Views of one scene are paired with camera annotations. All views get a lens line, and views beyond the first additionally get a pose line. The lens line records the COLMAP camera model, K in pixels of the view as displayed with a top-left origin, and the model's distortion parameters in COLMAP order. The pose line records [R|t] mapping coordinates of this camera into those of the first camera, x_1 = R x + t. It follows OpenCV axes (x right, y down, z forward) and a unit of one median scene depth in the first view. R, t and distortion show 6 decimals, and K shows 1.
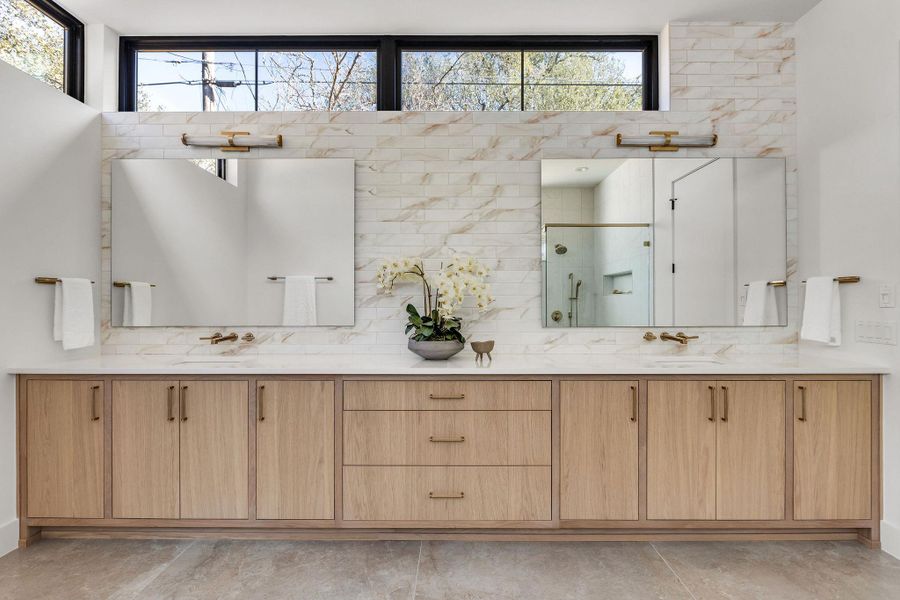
lens RADIAL K [[425.7, 0, 453.3], [0, 425.7, 299.3], [0, 0, 1]] dist [-0.003721, -0.000250]
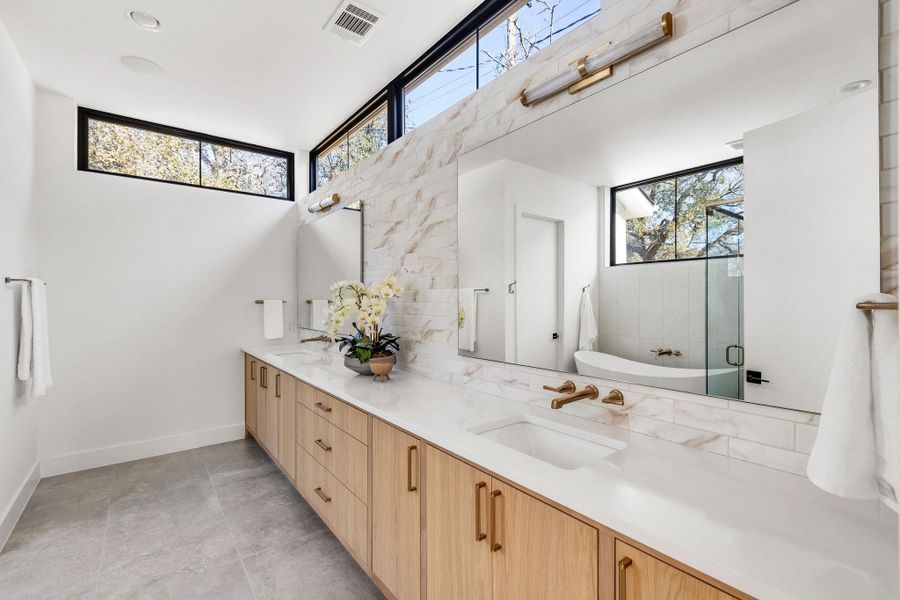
lens RADIAL K [[399.3, 0, 451.0], [0, 399.3, 299.8], [0, 0, 1]] dist [-0.000239, 0.000292]
pose [[0.617411, -0.000372, -0.786641, 0.820003], [0.004785, 0.999983, 0.003283, -0.046903], [0.786626, -0.005791, 0.617402, 0.490516]]
